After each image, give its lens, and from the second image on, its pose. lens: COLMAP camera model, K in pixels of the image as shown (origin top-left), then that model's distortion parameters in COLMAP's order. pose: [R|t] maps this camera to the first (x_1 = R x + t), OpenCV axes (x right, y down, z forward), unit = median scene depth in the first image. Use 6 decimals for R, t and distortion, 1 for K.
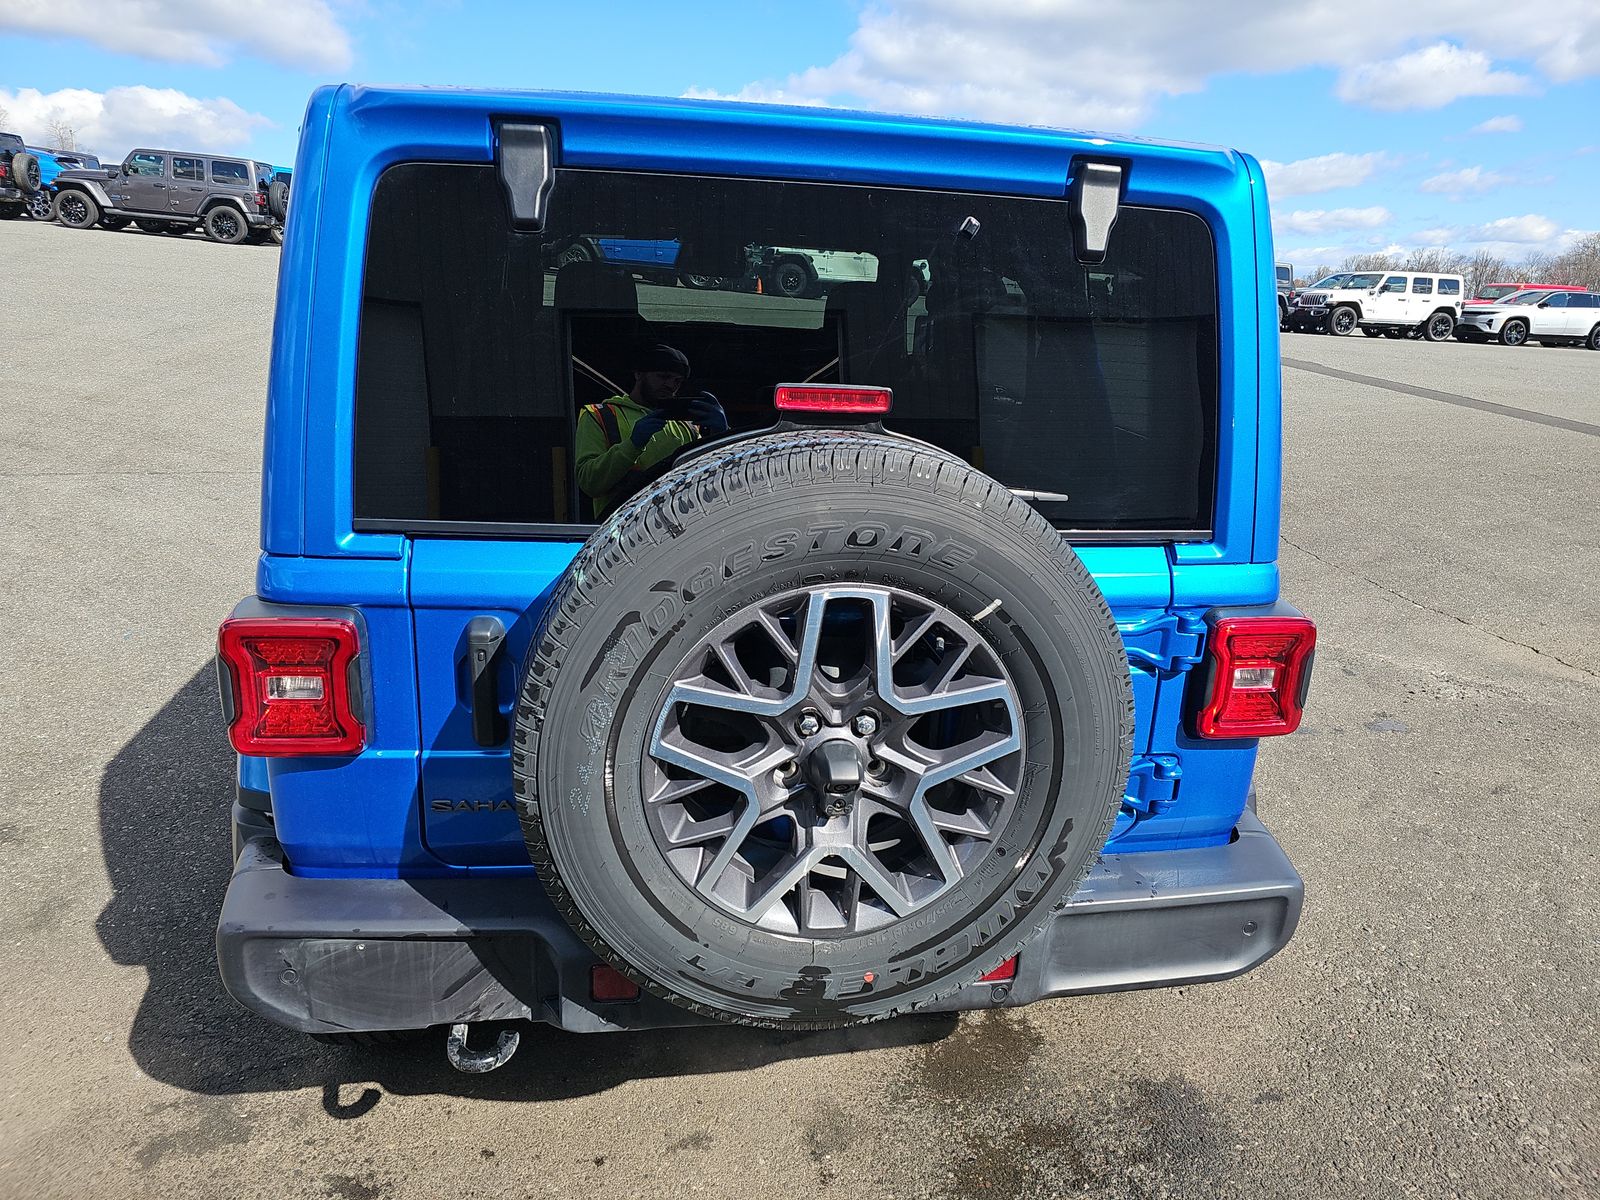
lens RADIAL K [[1082.0, 0, 803.1], [0, 1082.0, 606.1], [0, 0, 1]] dist [0.041607, -0.038156]
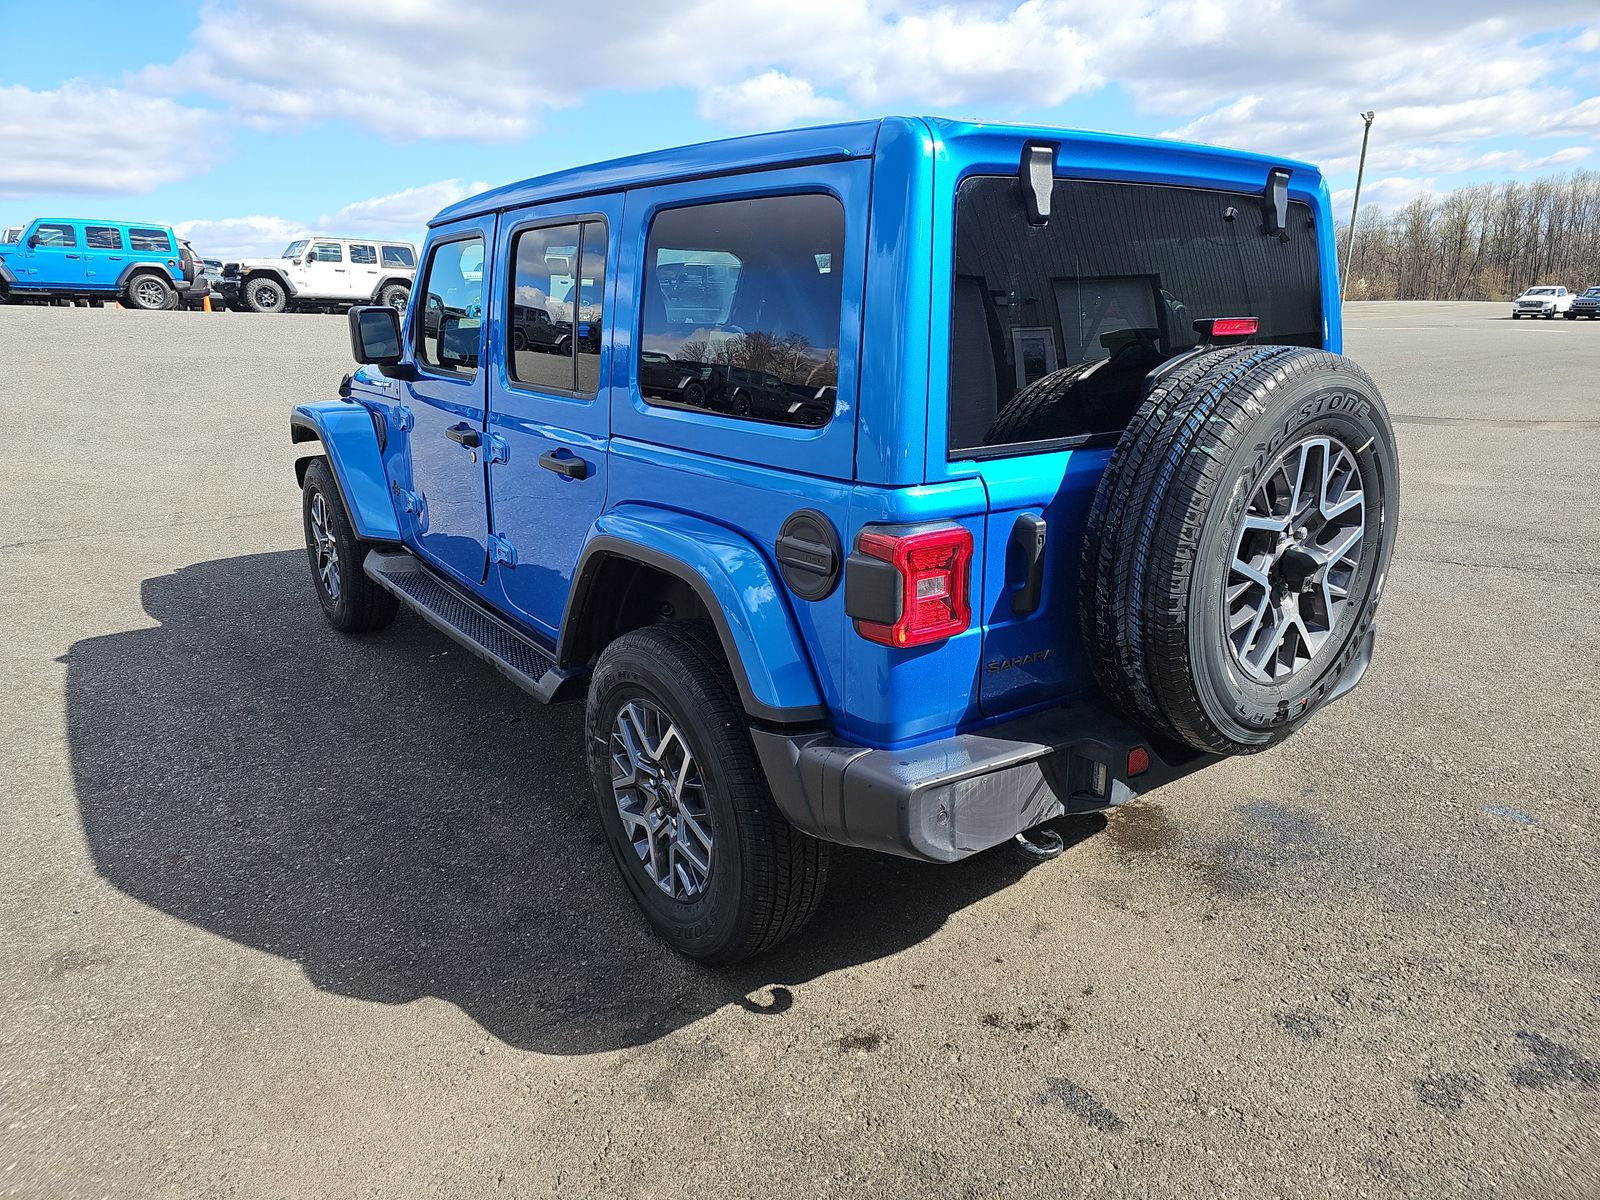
lens RADIAL K [[1082.0, 0, 793.8], [0, 1082.0, 592.7], [0, 0, 1]] dist [0.041607, -0.038156]
pose [[0.874702, -0.173687, 0.452470, -0.853207], [0.181891, 0.982983, 0.025706, 0.014482], [-0.449235, 0.059815, 0.891409, -0.039189]]
